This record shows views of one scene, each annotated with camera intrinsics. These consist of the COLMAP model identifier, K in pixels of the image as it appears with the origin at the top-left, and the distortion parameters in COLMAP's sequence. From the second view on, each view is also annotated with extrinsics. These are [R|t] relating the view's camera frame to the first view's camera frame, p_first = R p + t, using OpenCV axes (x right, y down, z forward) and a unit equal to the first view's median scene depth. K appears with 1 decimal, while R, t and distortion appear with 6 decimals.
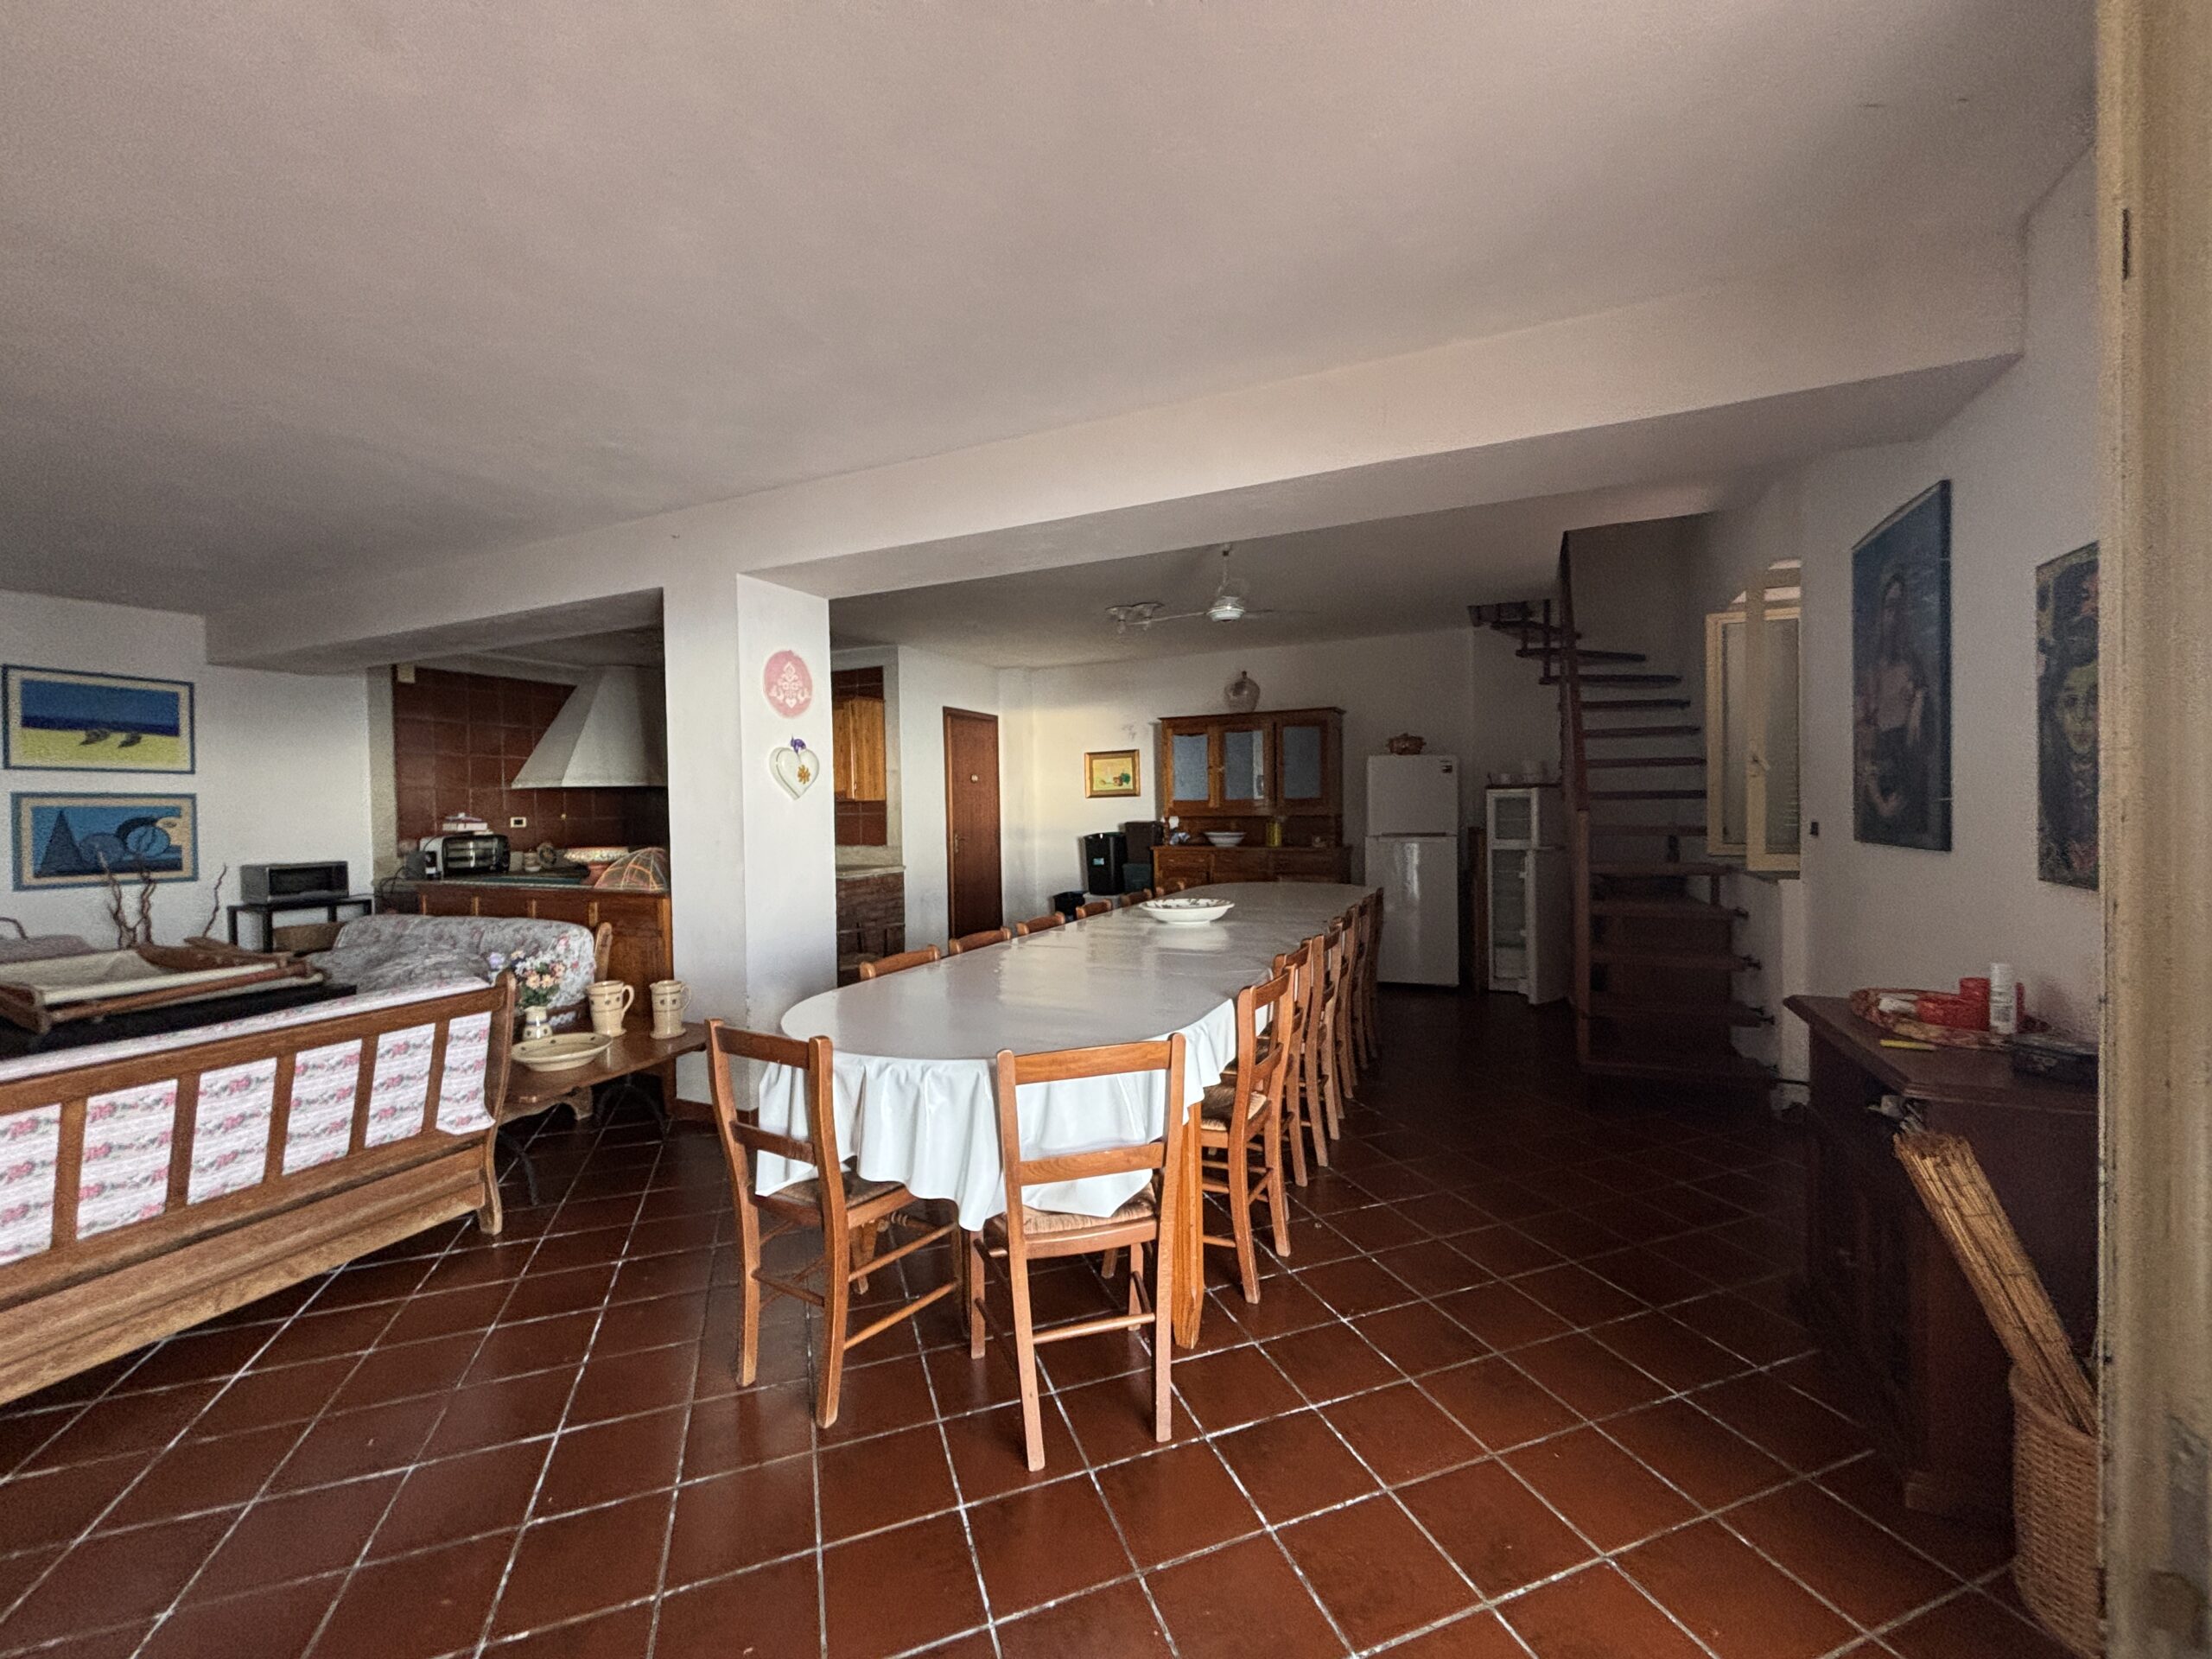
lens RADIAL K [[887.0, 0, 1105.5], [0, 887.0, 825.9], [0, 0, 1]] dist [0.000583, 0.000434]
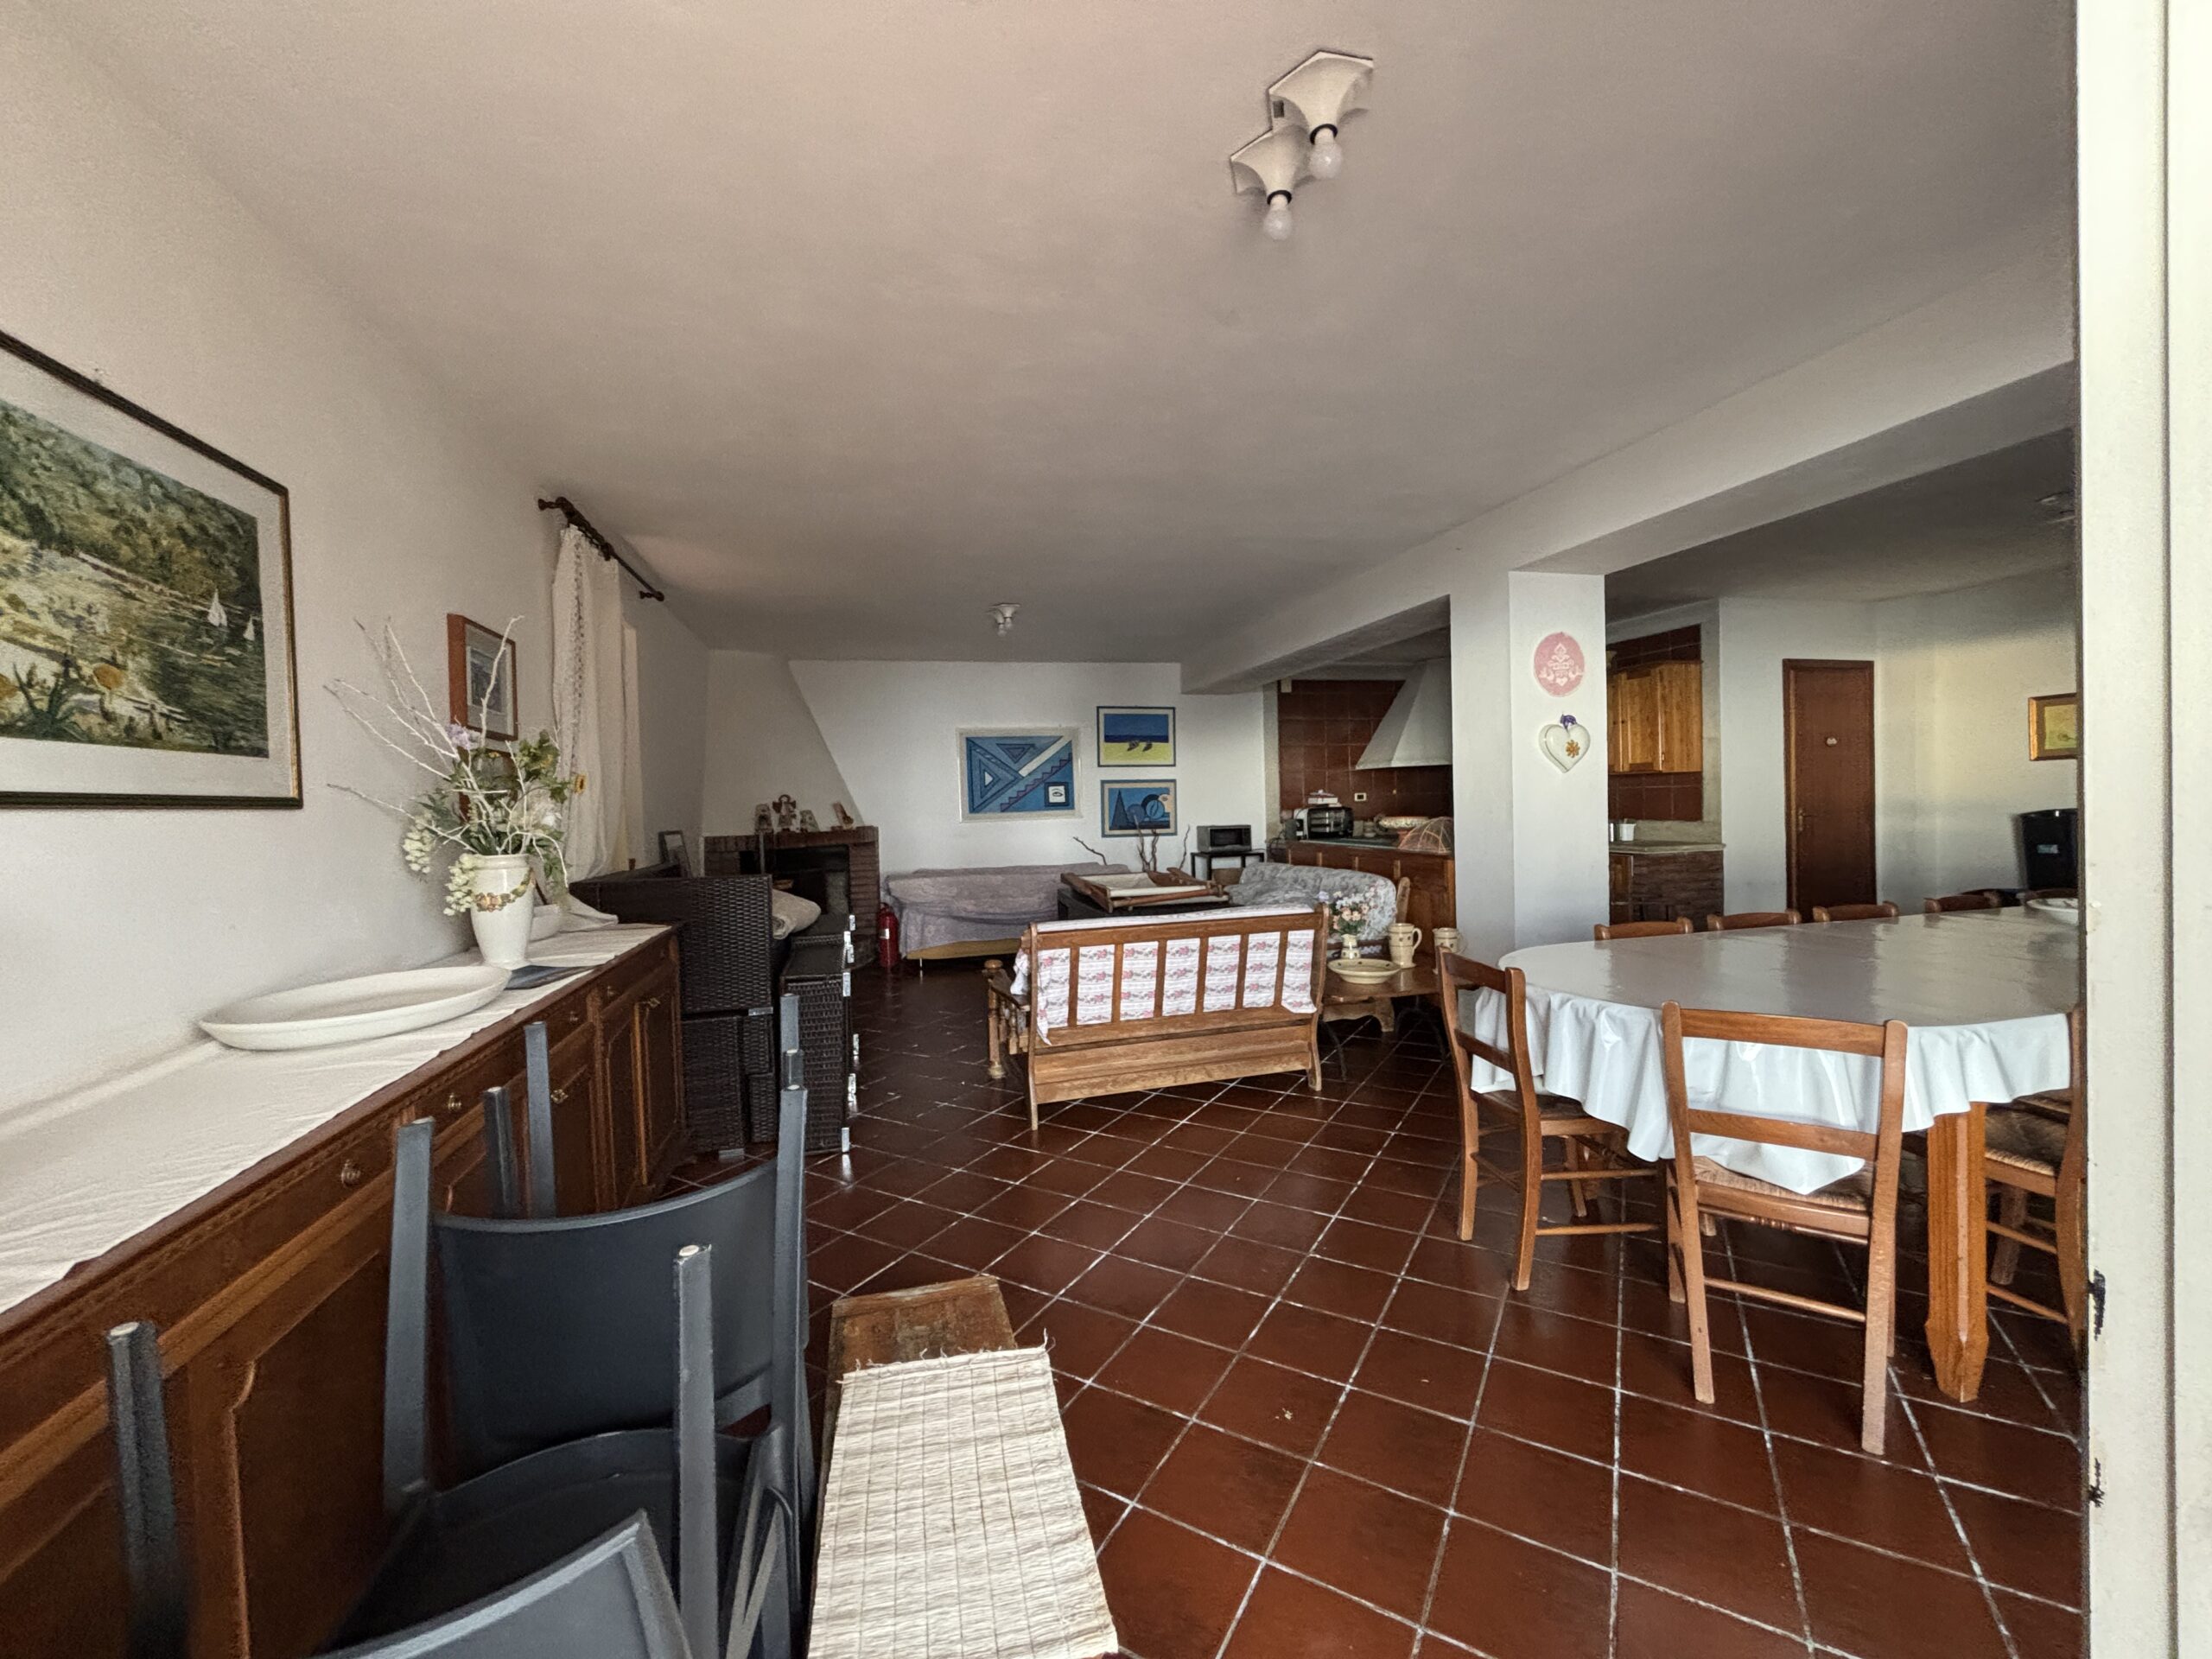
lens RADIAL K [[875.3, 0, 1116.0], [0, 875.3, 829.5], [0, 0, 1]] dist [0.001794, -0.000118]
pose [[0.641610, 0.024454, -0.766641, 0.113441], [0.000137, 0.999488, 0.031996, 0.004593], [0.767031, -0.020634, 0.641278, -0.085458]]
